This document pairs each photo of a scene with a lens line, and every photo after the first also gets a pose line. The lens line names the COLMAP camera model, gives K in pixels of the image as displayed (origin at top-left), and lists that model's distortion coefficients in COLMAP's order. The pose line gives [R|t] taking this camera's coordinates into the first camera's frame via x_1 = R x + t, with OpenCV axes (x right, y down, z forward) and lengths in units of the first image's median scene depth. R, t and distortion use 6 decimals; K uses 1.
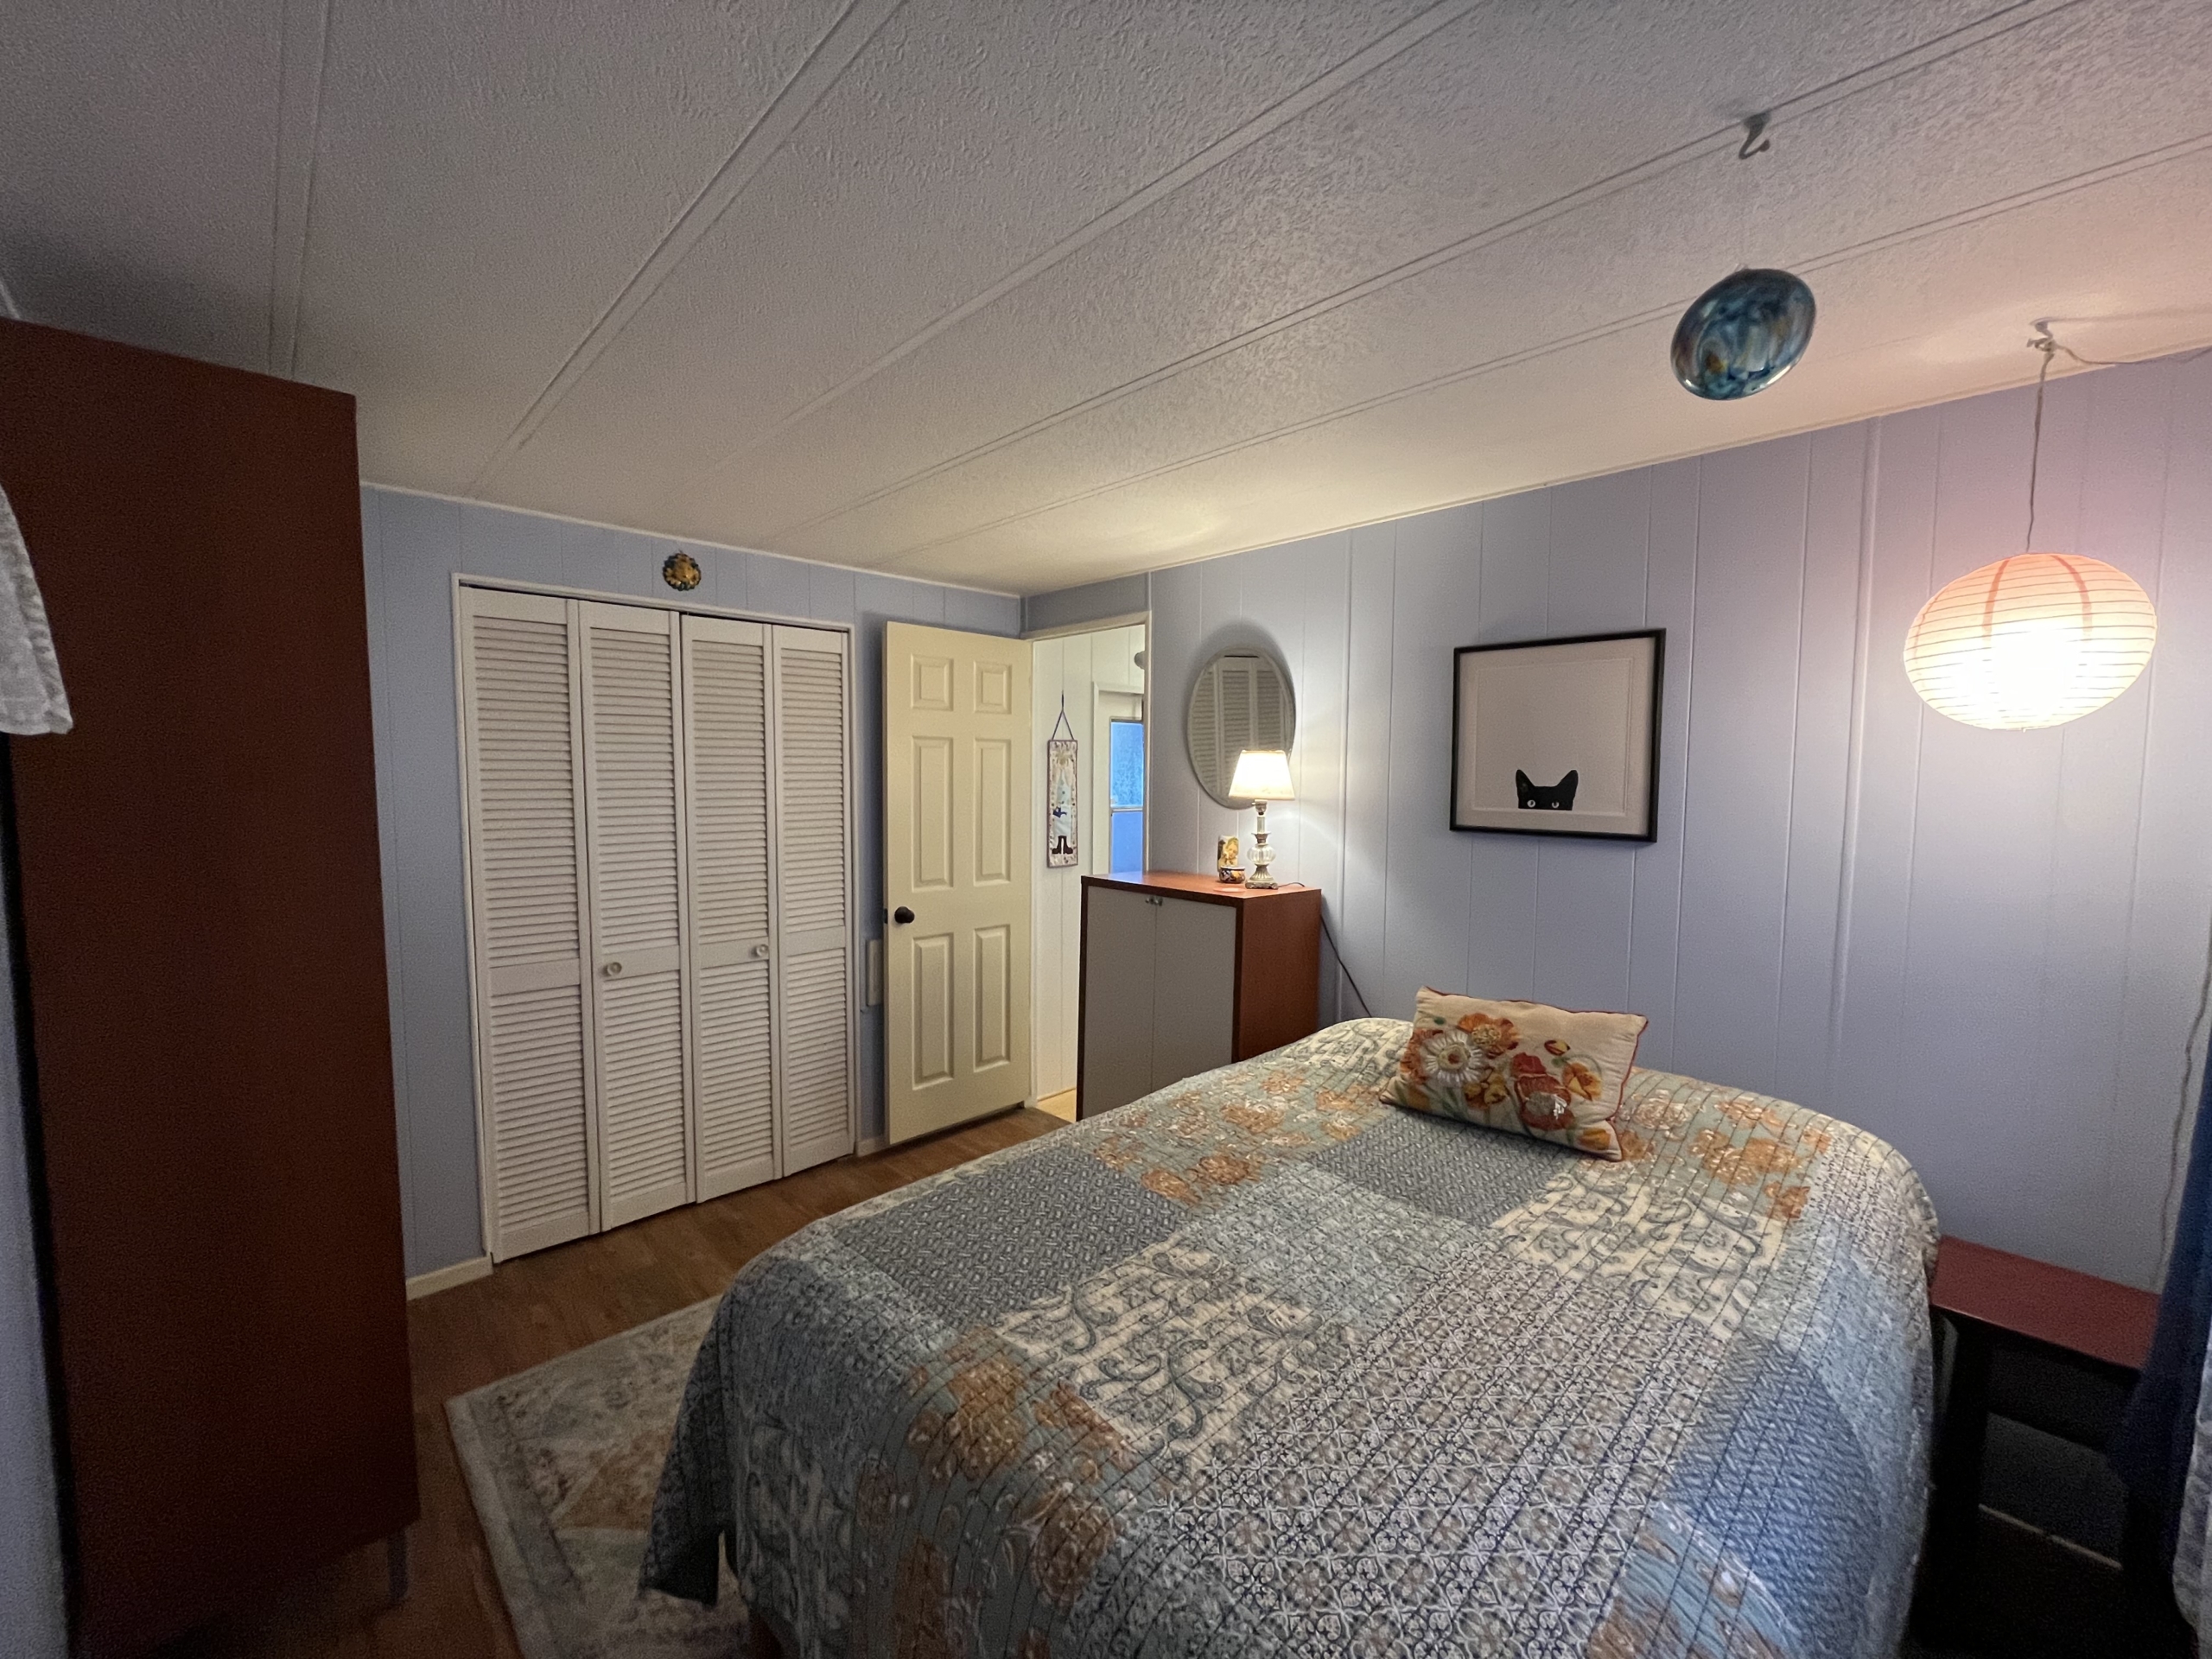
lens RADIAL K [[896.7, 0, 1098.0], [0, 896.7, 826.3], [0, 0, 1]] dist [-0.006107, 0.000259]
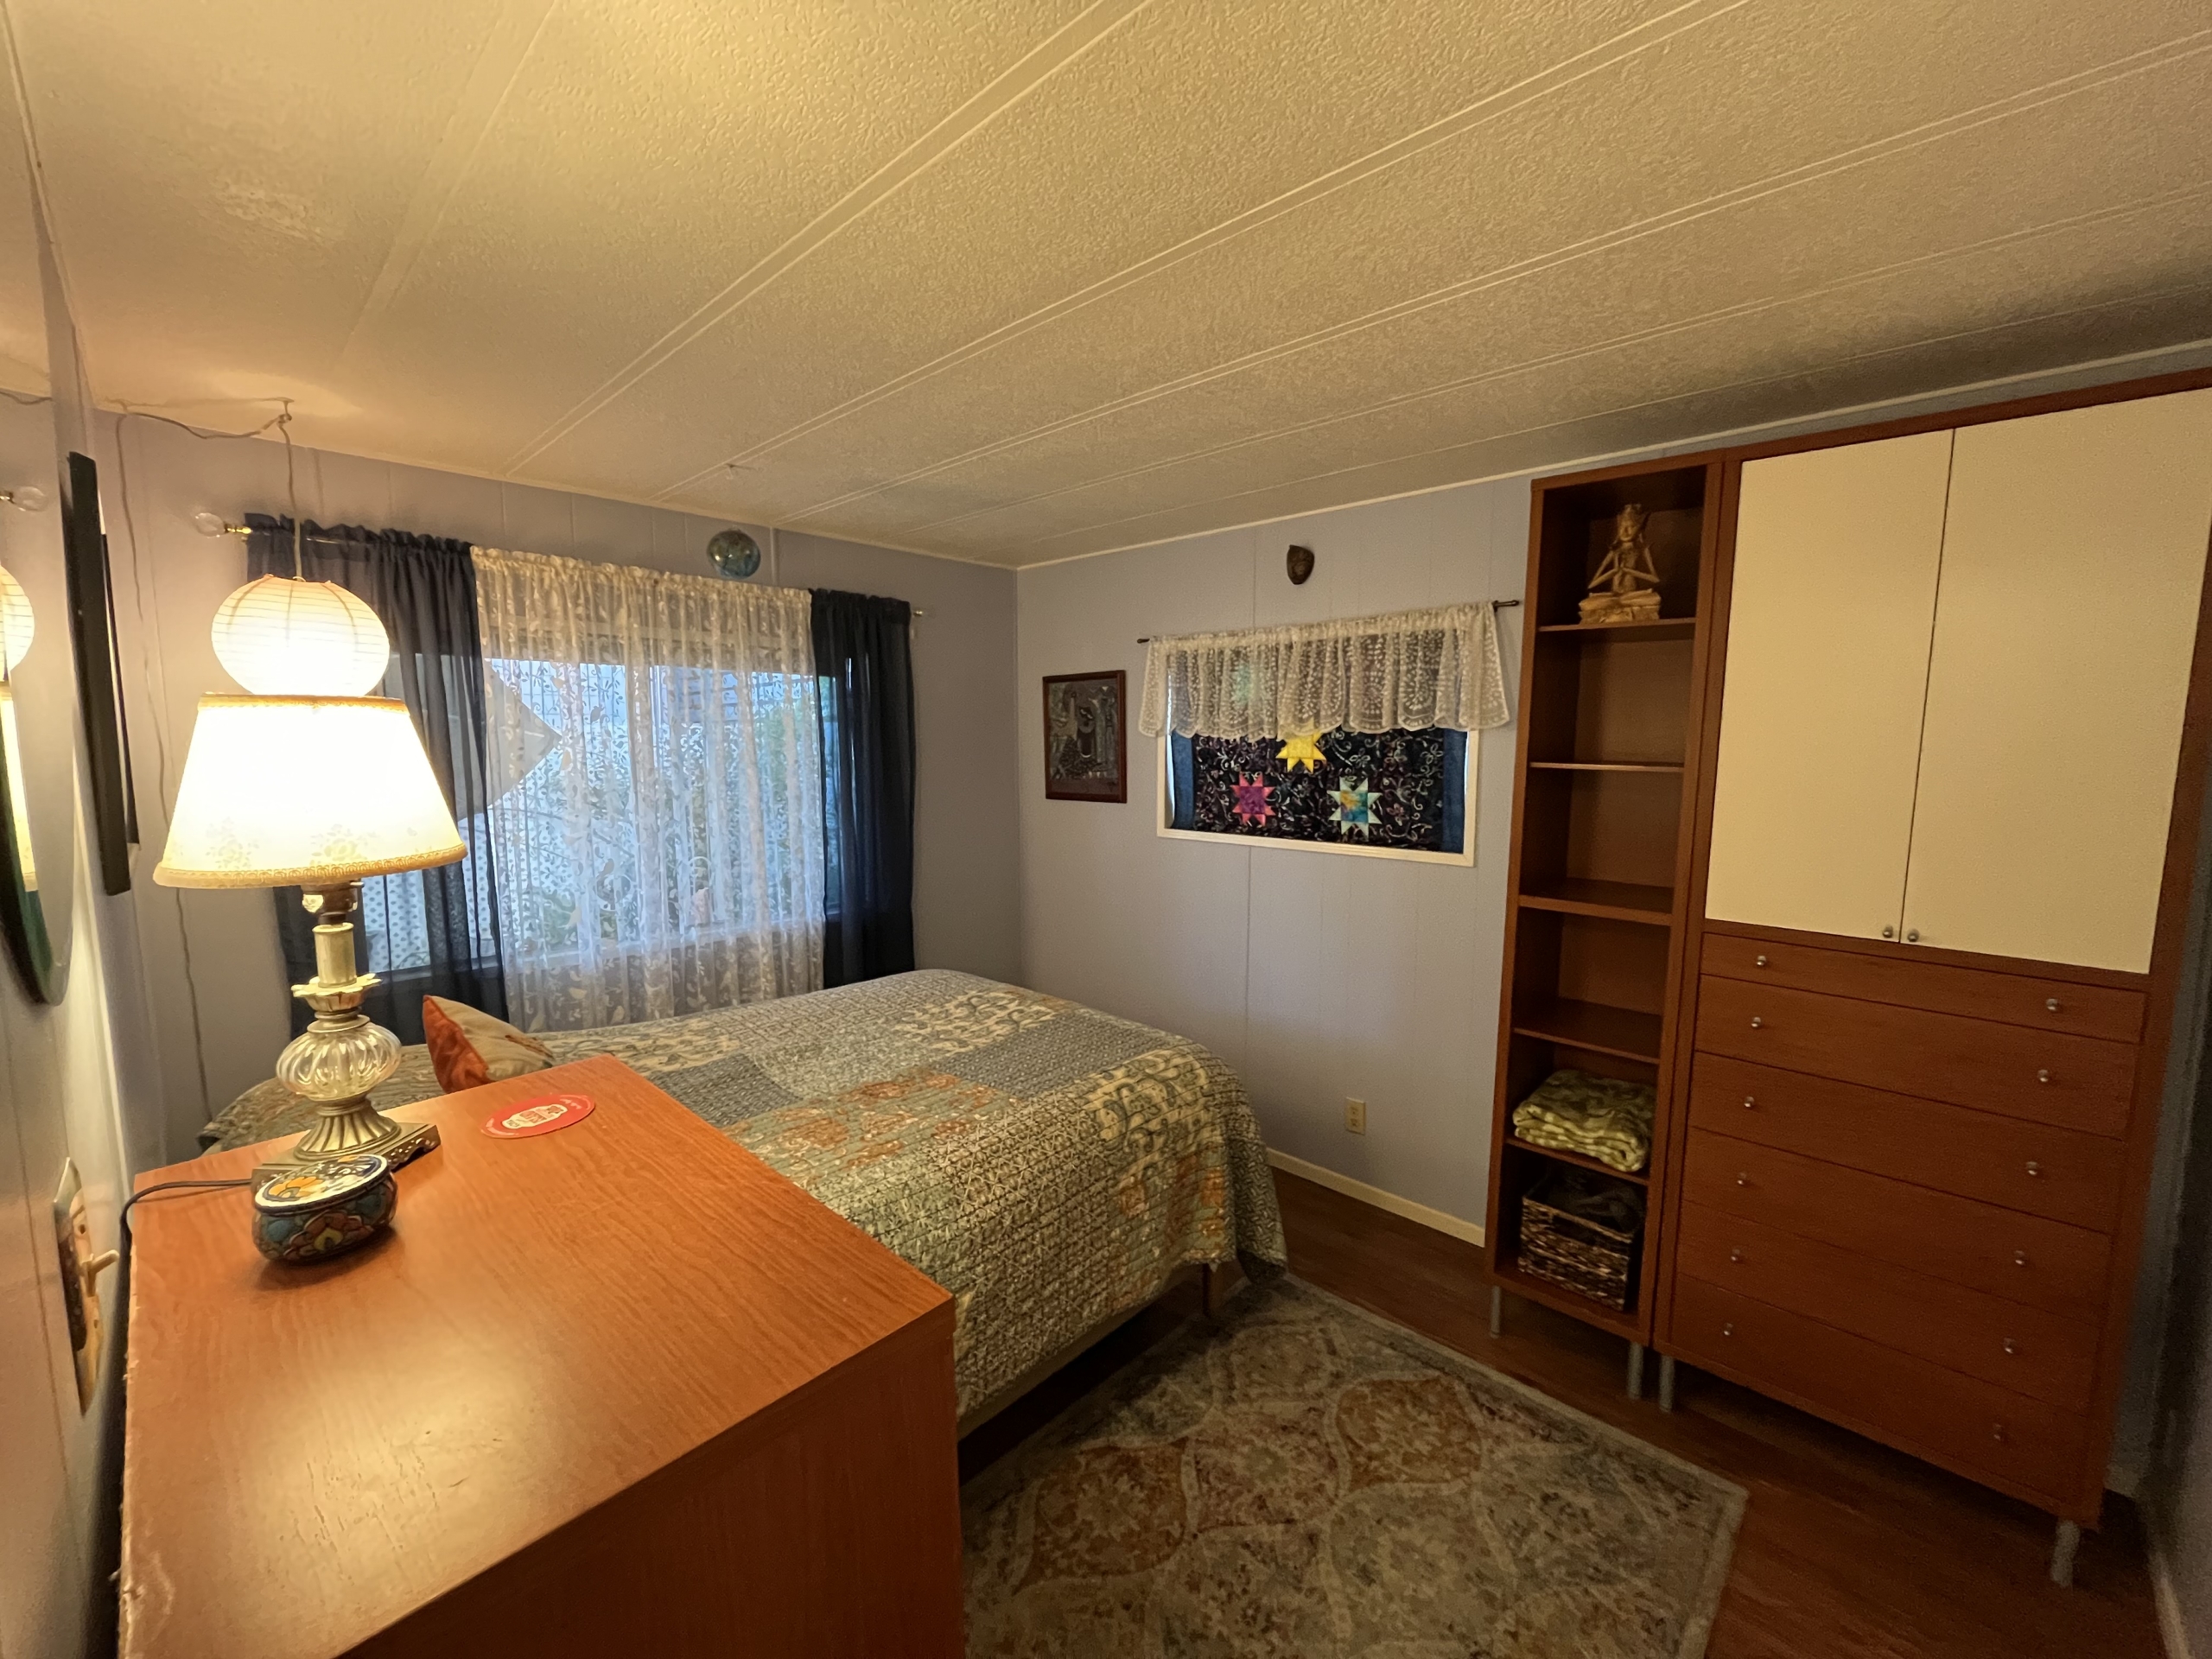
lens RADIAL K [[896.7, 0, 1098.0], [0, 896.7, 826.3], [0, 0, 1]] dist [-0.006107, 0.000259]
pose [[-0.998683, -0.004064, -0.051147, -0.071085], [-0.012717, 0.985357, 0.170031, -0.149798], [0.049707, 0.170457, -0.984111, 2.041196]]
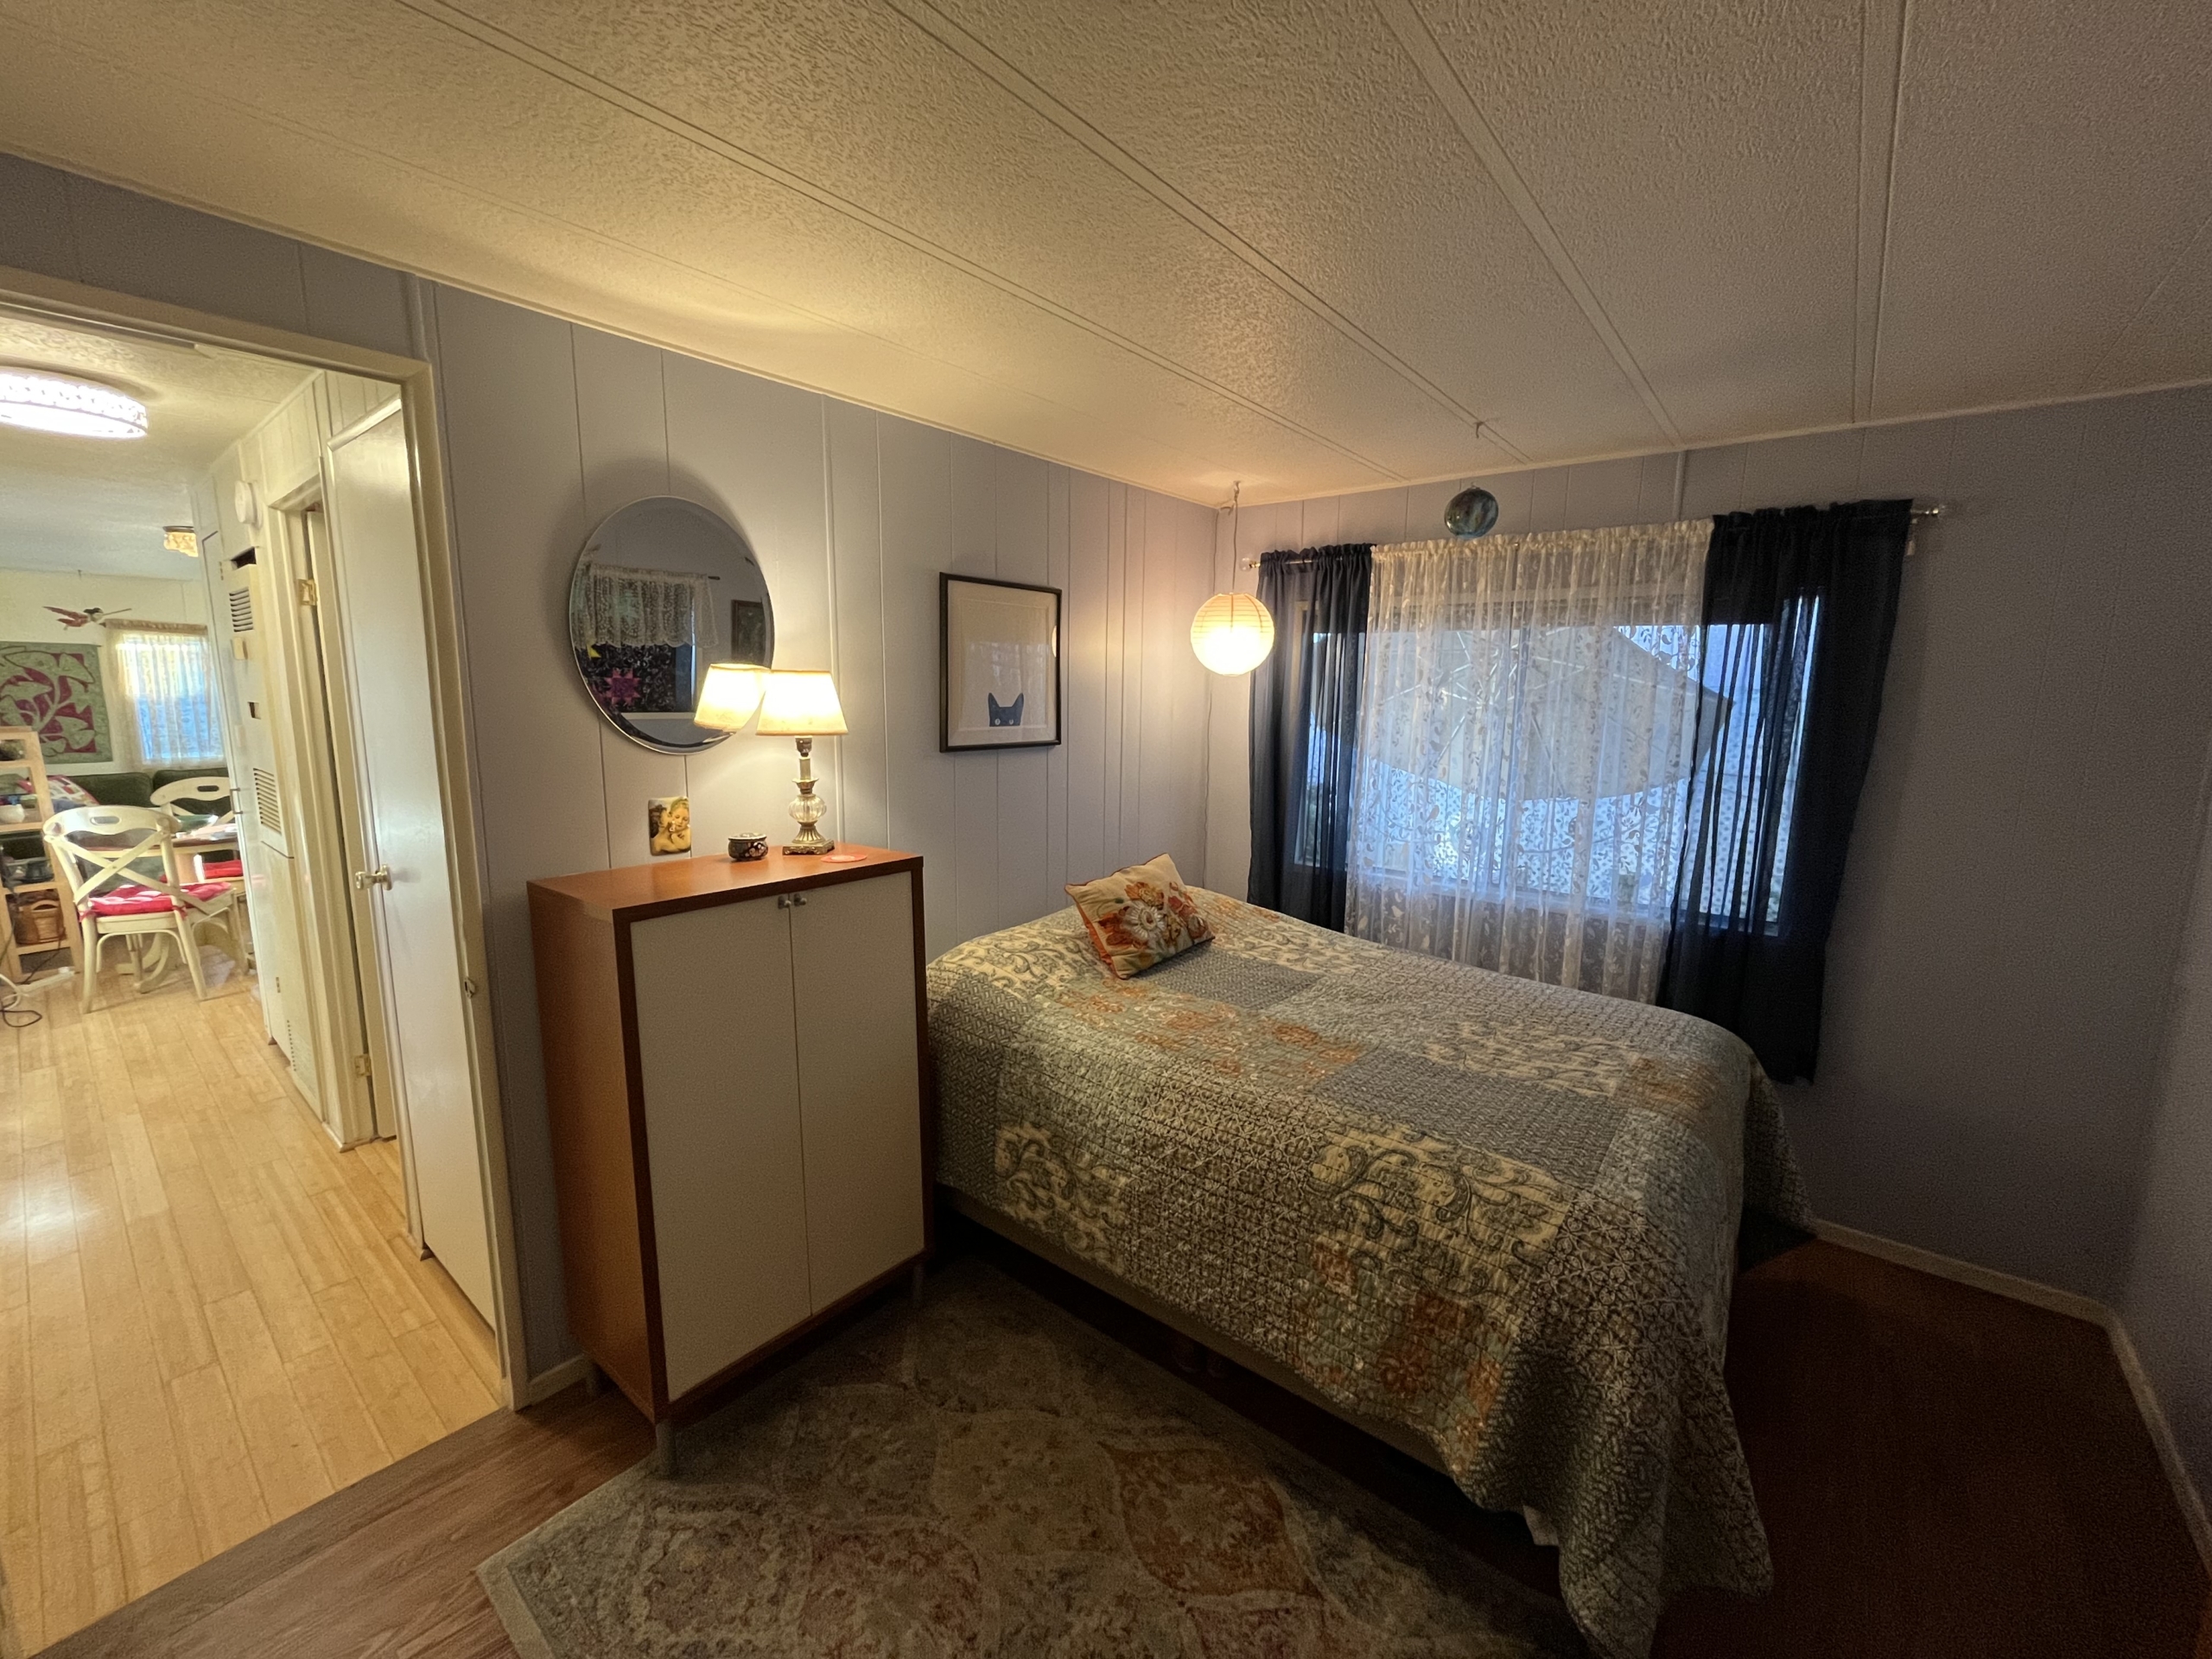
lens RADIAL K [[896.7, 0, 1098.0], [0, 896.7, 826.3], [0, 0, 1]] dist [-0.006107, 0.000259]
pose [[-0.125329, -0.161706, 0.978848, -0.938373], [0.051555, 0.984233, 0.169196, -0.109896], [-0.990775, 0.071670, -0.115016, 1.347140]]
